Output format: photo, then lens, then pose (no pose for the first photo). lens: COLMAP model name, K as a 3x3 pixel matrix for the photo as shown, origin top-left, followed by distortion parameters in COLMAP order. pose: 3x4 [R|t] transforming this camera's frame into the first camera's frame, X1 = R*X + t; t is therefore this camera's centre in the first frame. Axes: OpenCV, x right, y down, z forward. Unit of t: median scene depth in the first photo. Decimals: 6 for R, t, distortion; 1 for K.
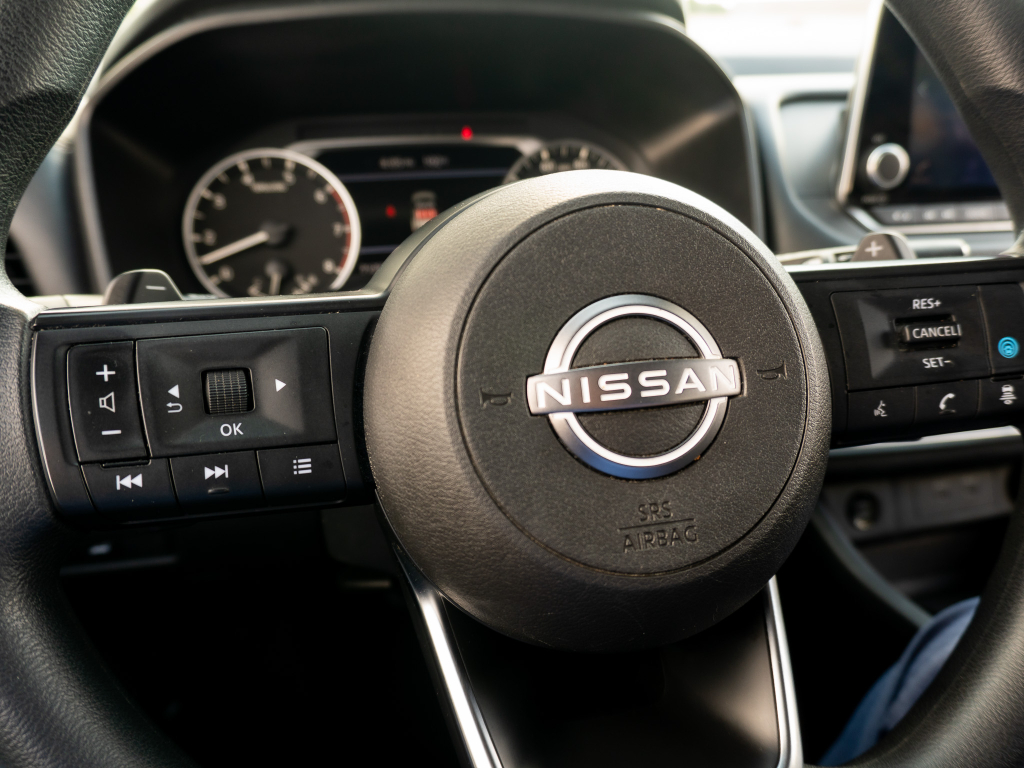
lens RADIAL K [[767.1, 0, 509.8], [0, 767.1, 385.3], [0, 0, 1]] dist [-0.018279, -0.004818]
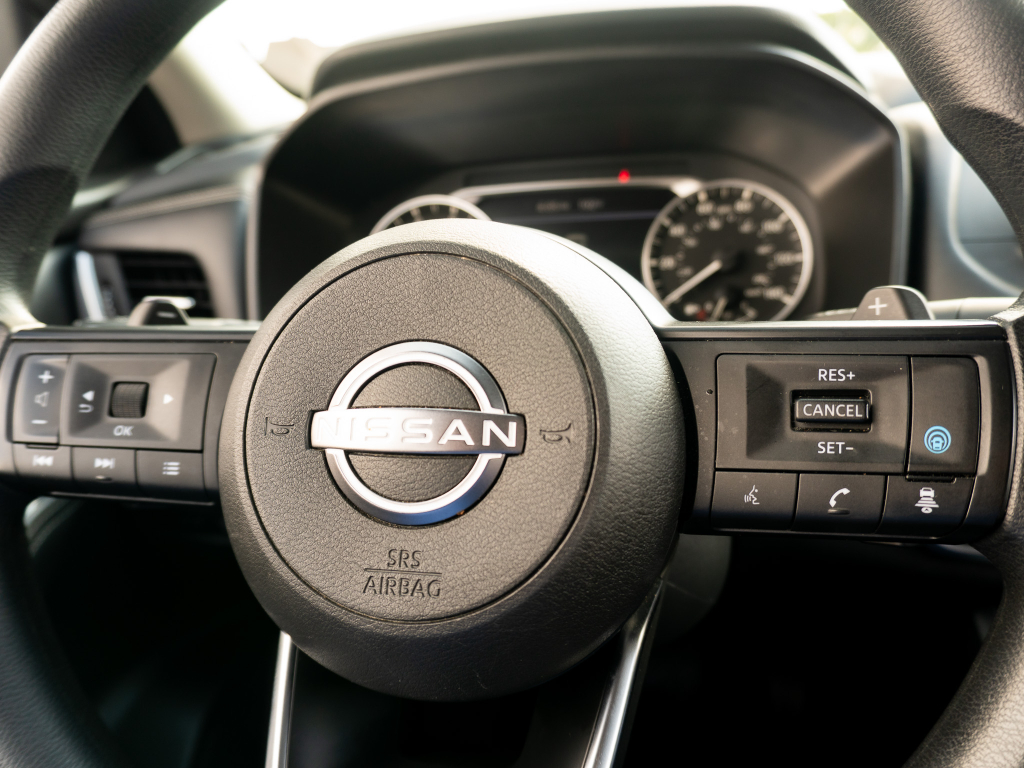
lens RADIAL K [[767.1, 0, 517.1], [0, 767.1, 385.6], [0, 0, 1]] dist [-0.018279, -0.004818]
pose [[0.899642, 0.083079, -0.428652, 0.602686], [-0.103043, 0.994398, -0.023535, -0.042263], [0.424296, 0.065343, 0.903163, 0.120555]]
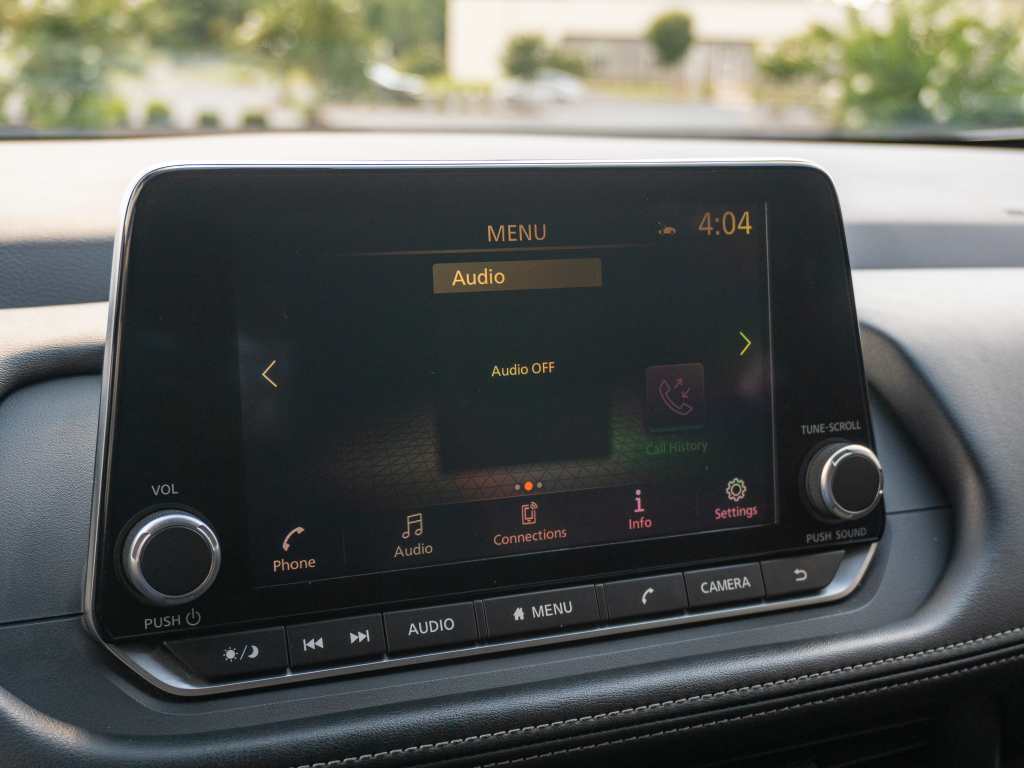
lens RADIAL K [[1430.5, 0, 516.2], [0, 1430.5, 391.5], [0, 0, 1]] dist [-0.003278, 0.000000]
pose [[0.974848, -0.021865, 0.221795, 0.978564], [0.059498, 0.984590, -0.164447, -0.450319], [-0.214782, 0.173507, 0.961127, 0.283179]]
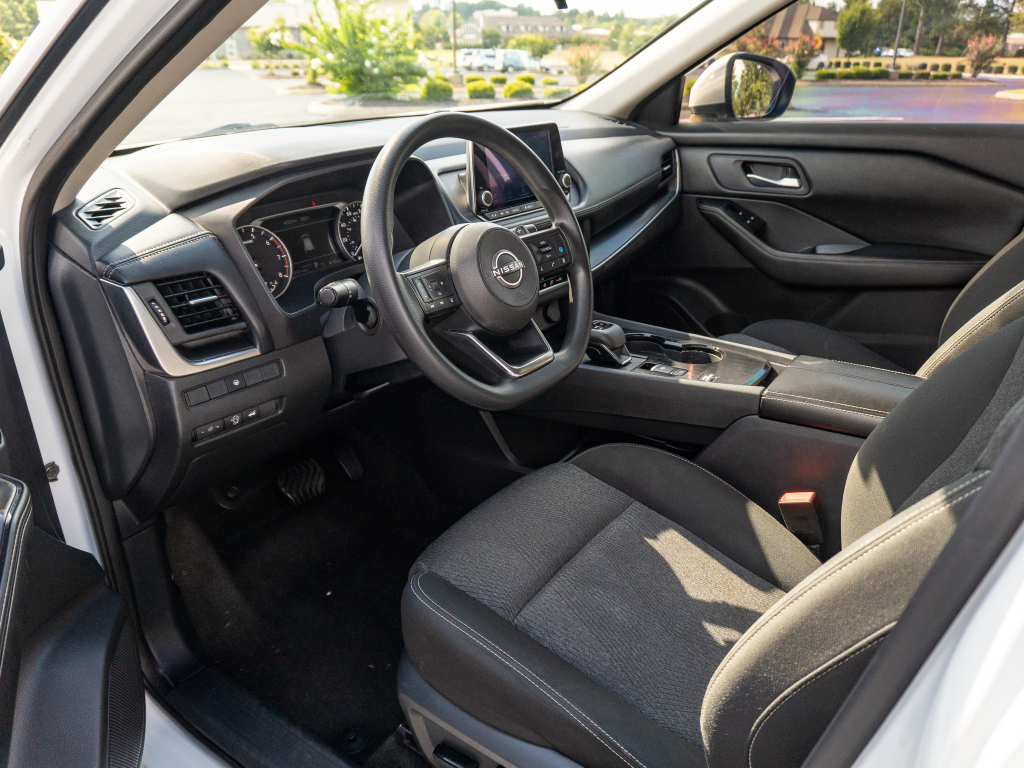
lens RADIAL K [[767.1, 0, 510.7], [0, 767.1, 384.8], [0, 0, 1]] dist [-0.018279, -0.004818]
pose [[0.771292, -0.259052, 0.581378, -2.226498], [0.250846, 0.963215, 0.096405, 0.193409], [-0.584966, 0.071480, 0.807902, -2.217143]]
